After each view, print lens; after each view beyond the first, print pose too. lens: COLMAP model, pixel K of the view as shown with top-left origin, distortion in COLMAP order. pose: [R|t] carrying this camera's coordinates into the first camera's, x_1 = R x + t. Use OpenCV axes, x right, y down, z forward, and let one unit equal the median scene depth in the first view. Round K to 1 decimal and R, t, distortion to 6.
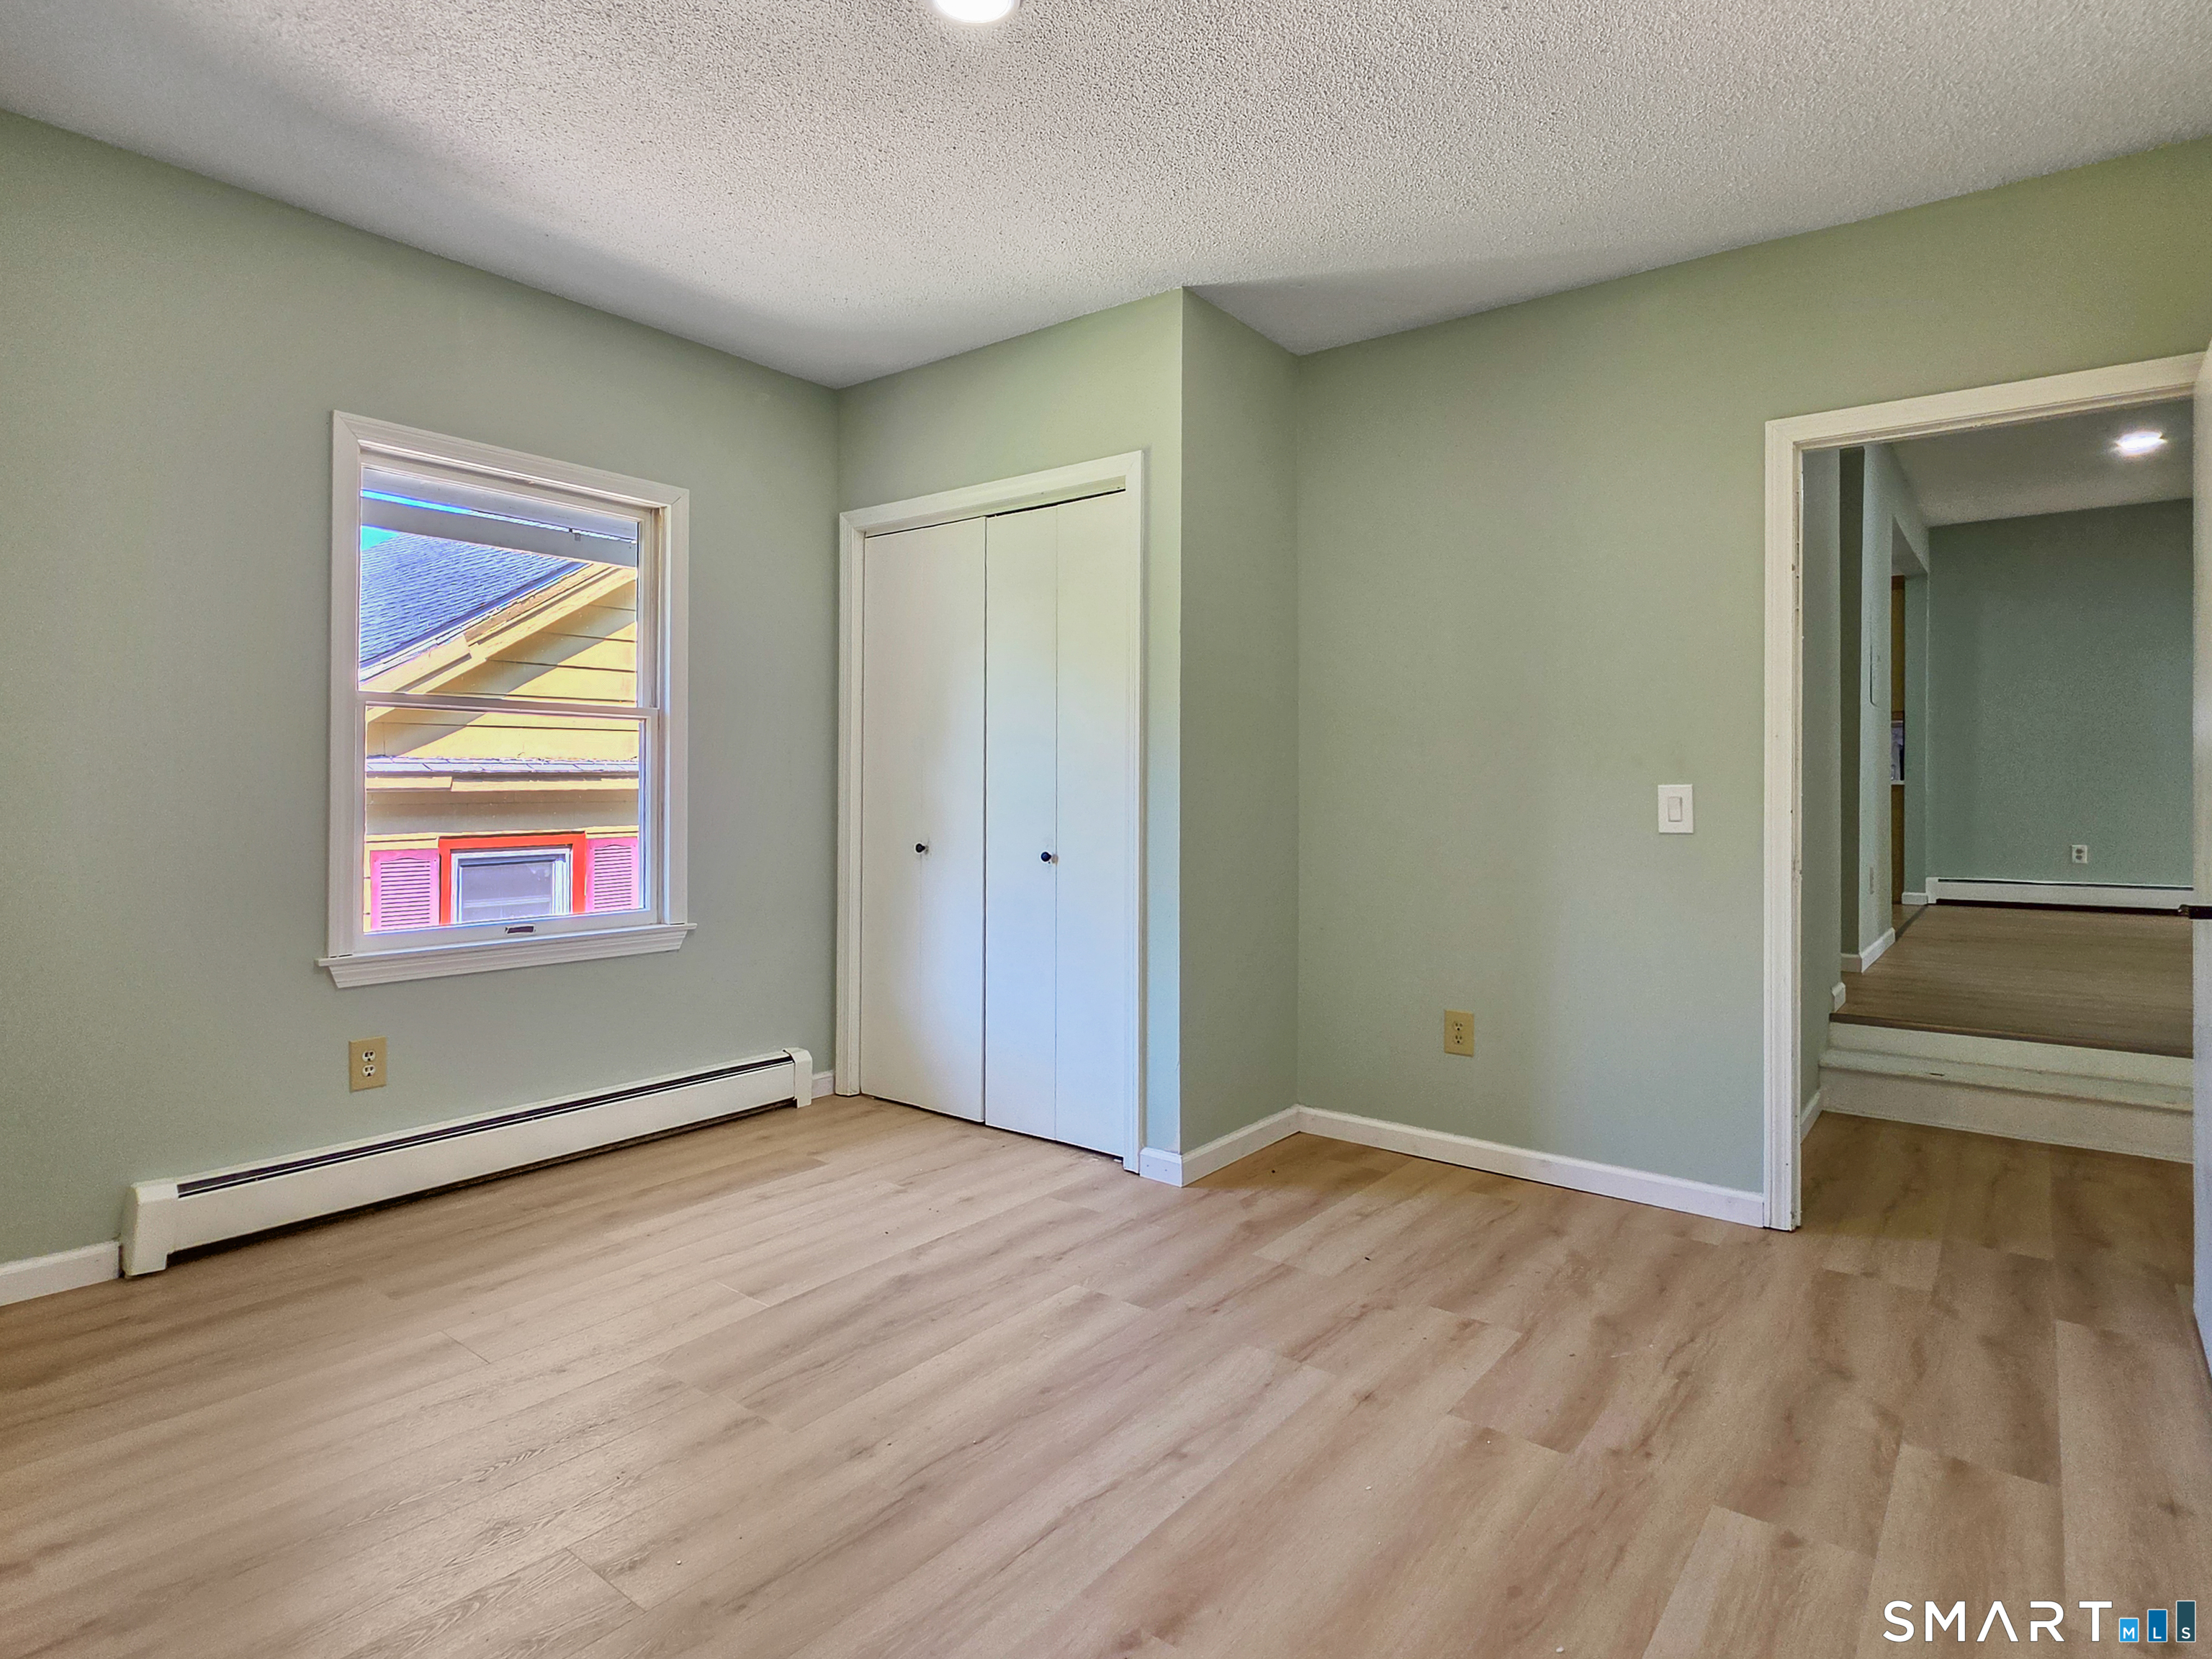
lens RADIAL K [[1196.5, 0, 1086.2], [0, 1196.5, 797.6], [0, 0, 1]] dist [-0.000672, -0.000217]
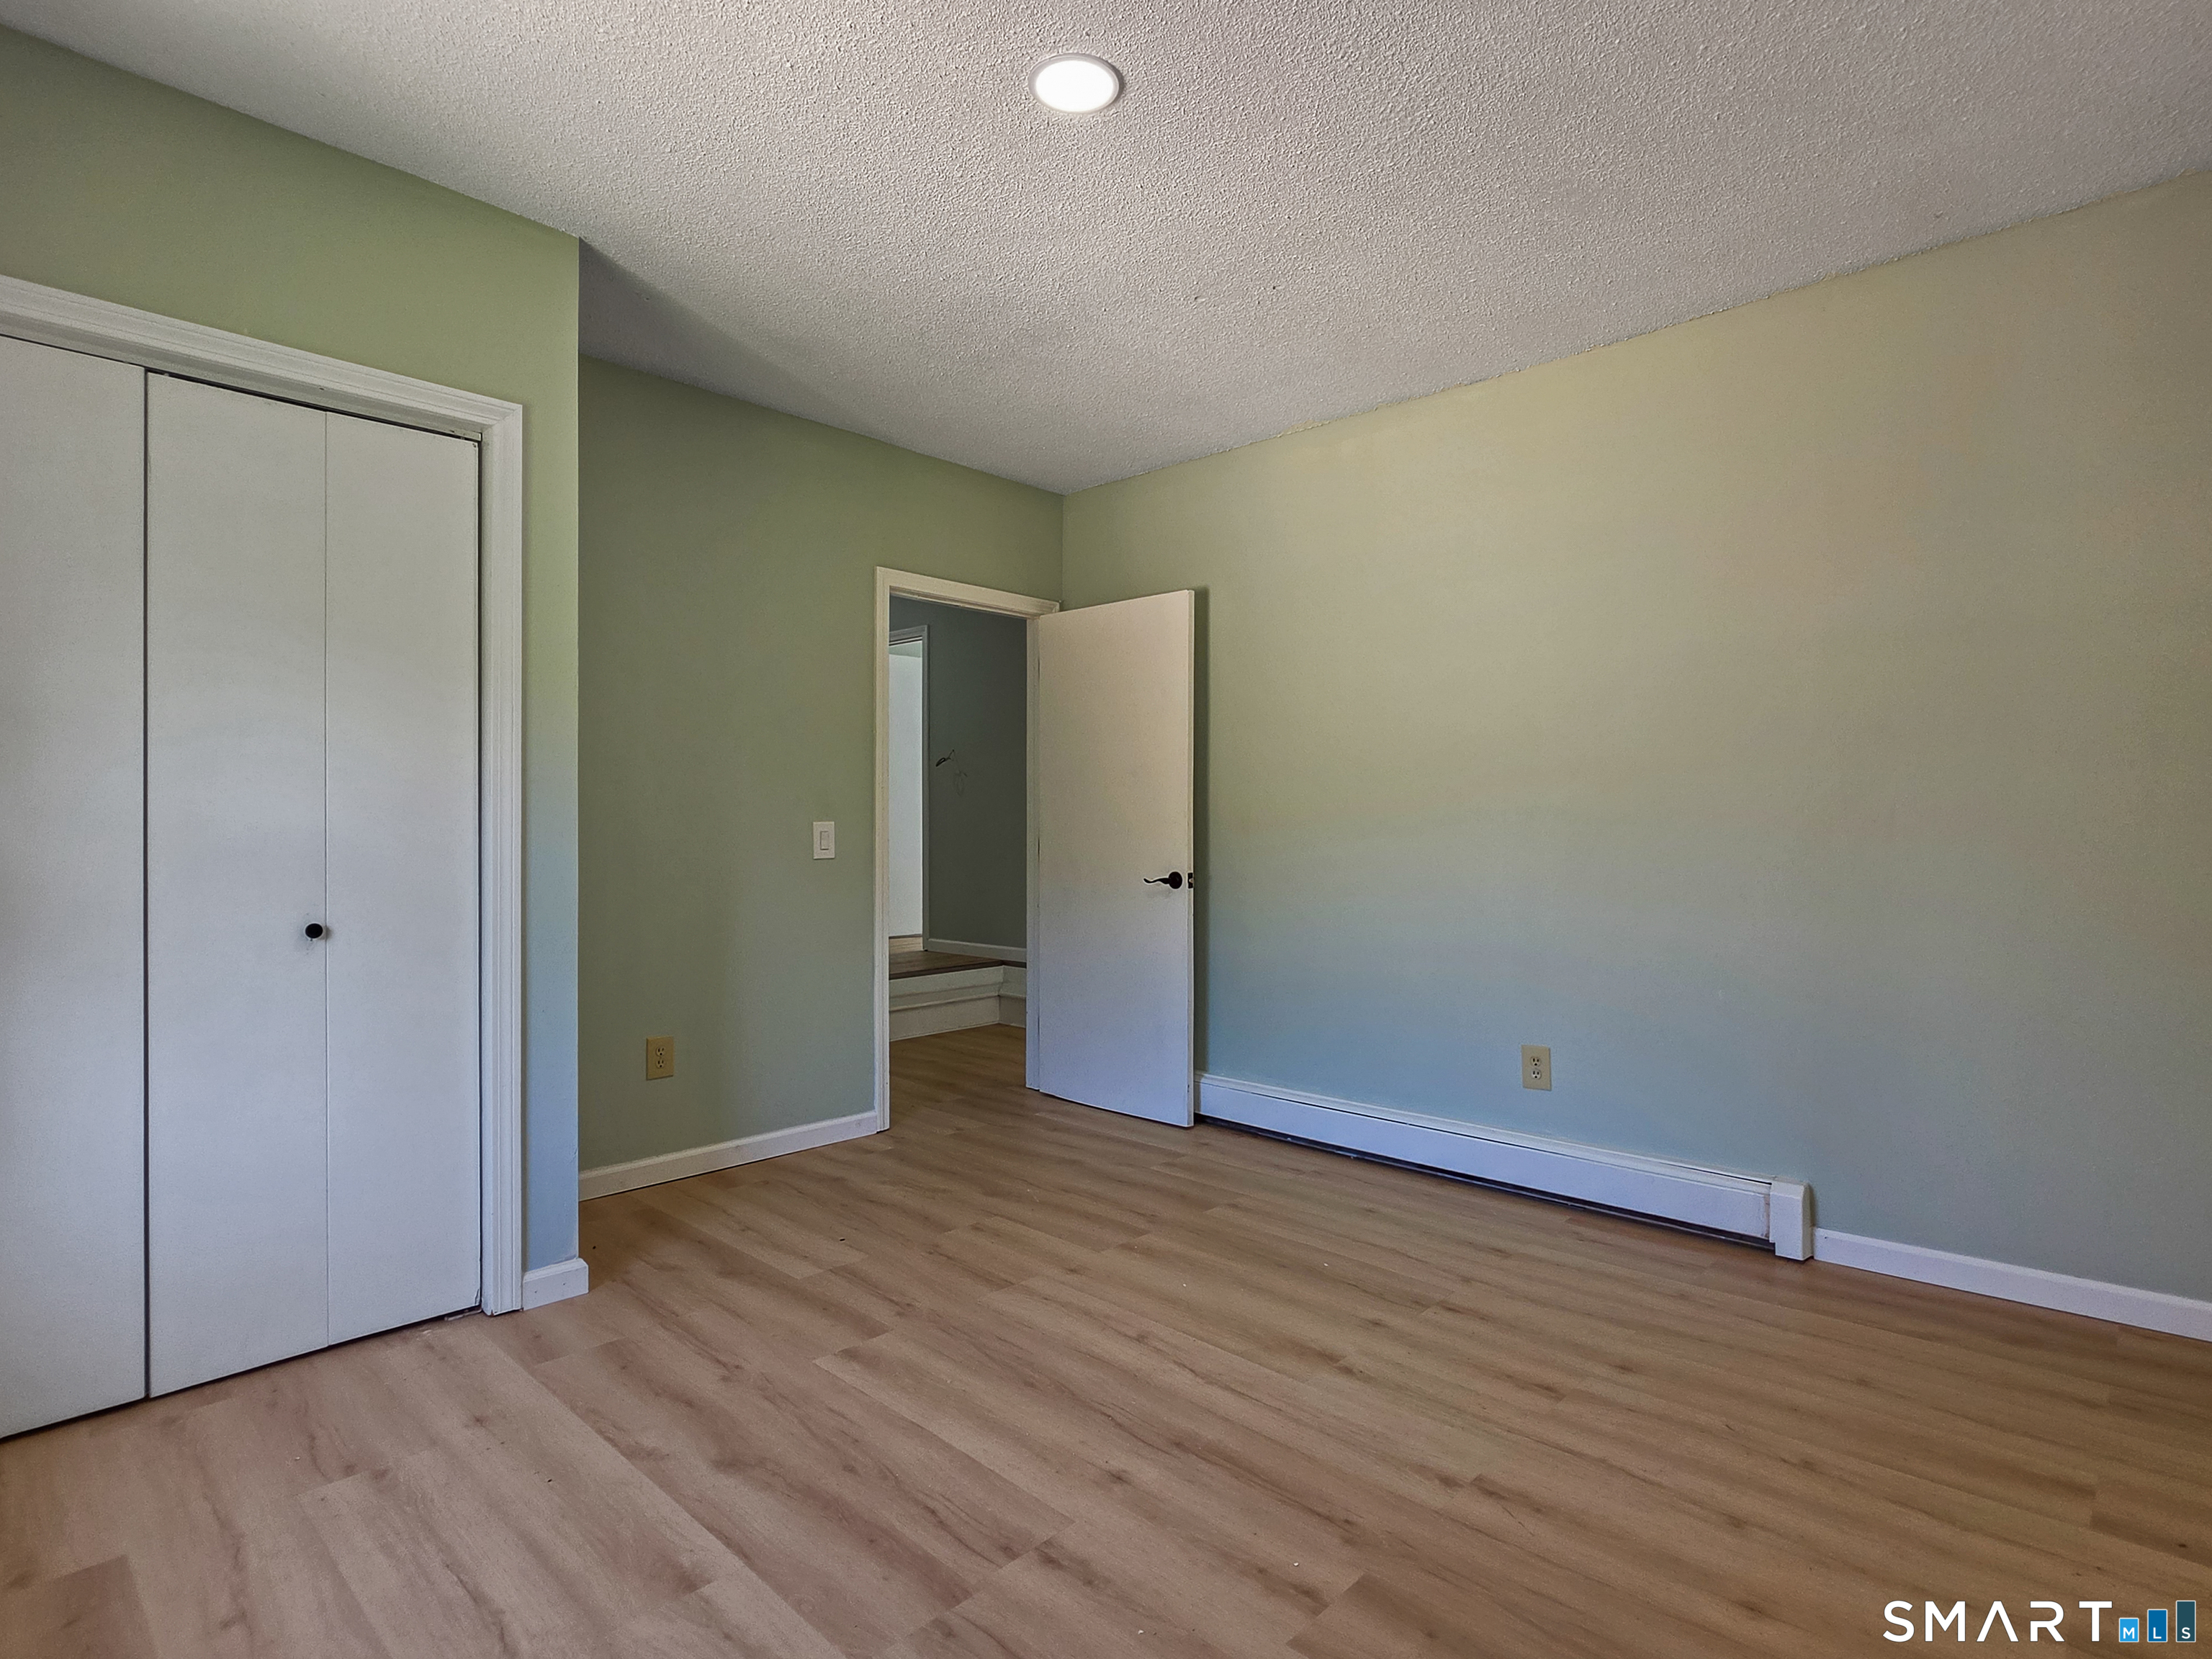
lens RADIAL K [[1155.0, 0, 1106.0], [0, 1155.0, 829.5], [0, 0, 1]] dist [-0.003743, -0.000788]
pose [[0.082523, -0.009757, 0.996541, -0.850622], [0.008461, 0.999923, 0.009090, -0.012249], [-0.996553, 0.007681, 0.082599, 0.672550]]
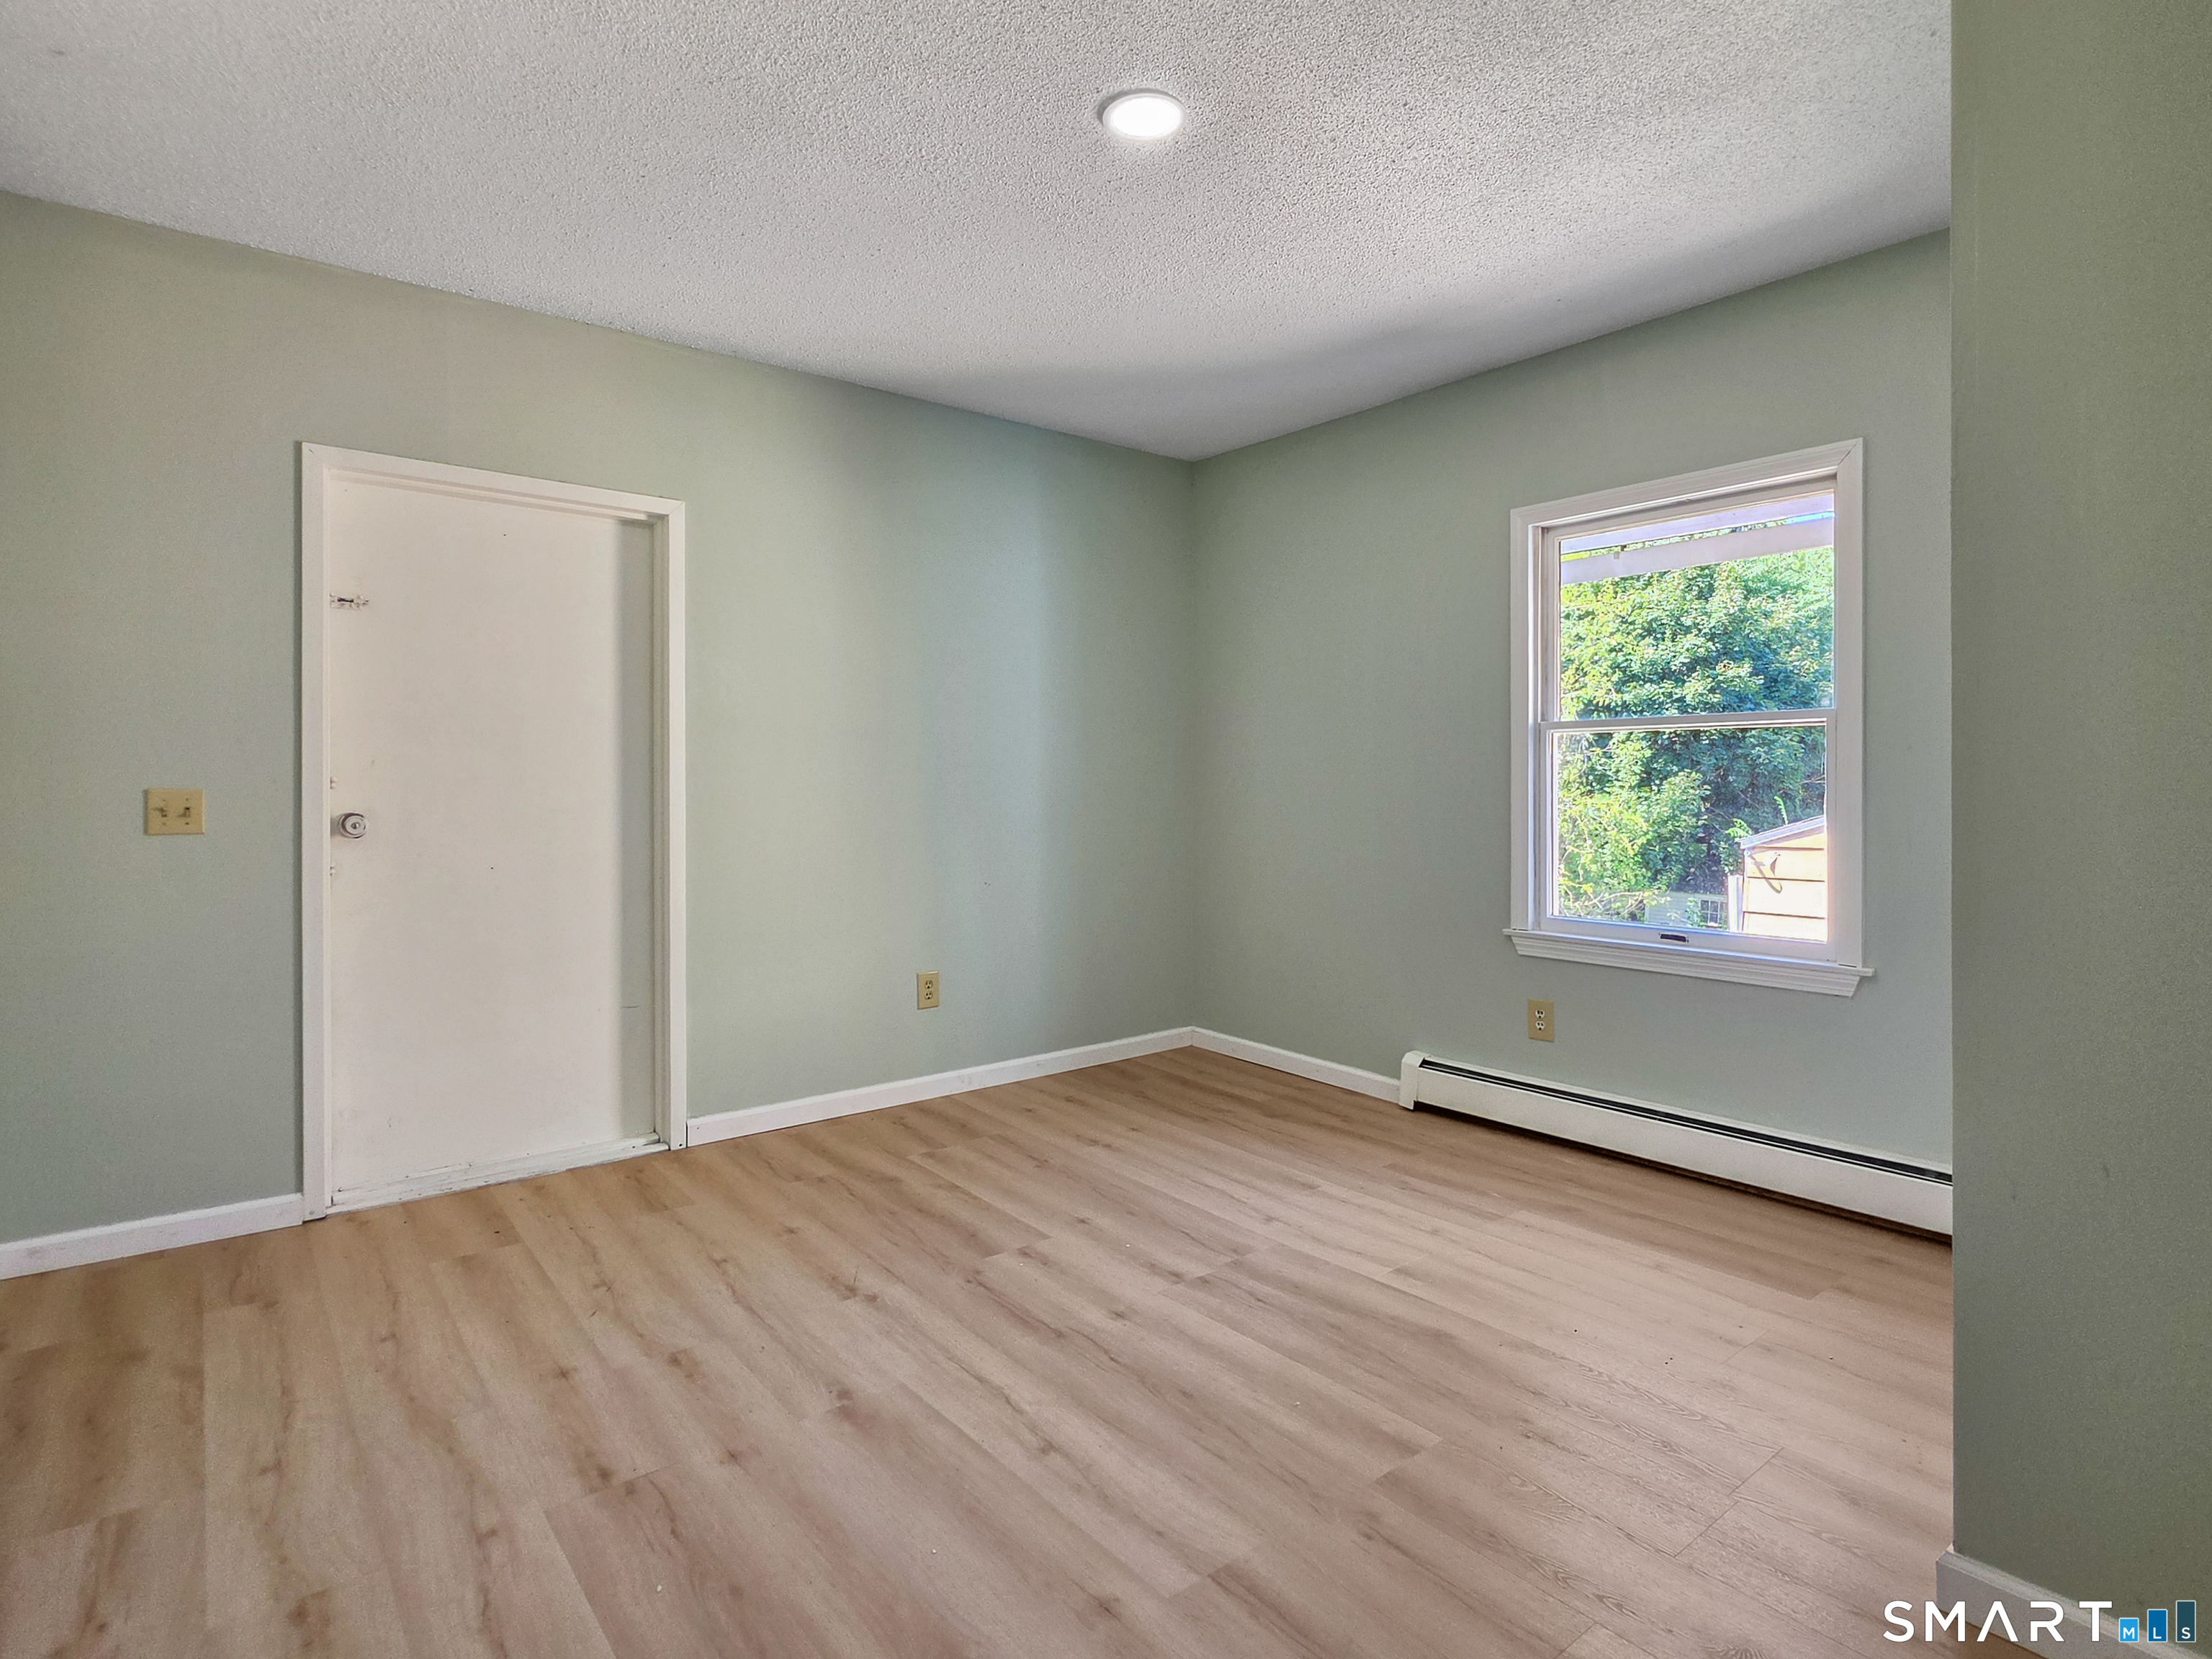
lens RADIAL K [[1155.0, 0, 1106.0], [0, 1155.0, 829.5], [0, 0, 1]] dist [-0.003743, -0.000788]
pose [[-0.225568, 0.033291, -0.973659, 0.741506], [-0.007145, 0.999333, 0.035824, -0.018311], [0.974201, 0.015038, -0.225179, 0.917488]]
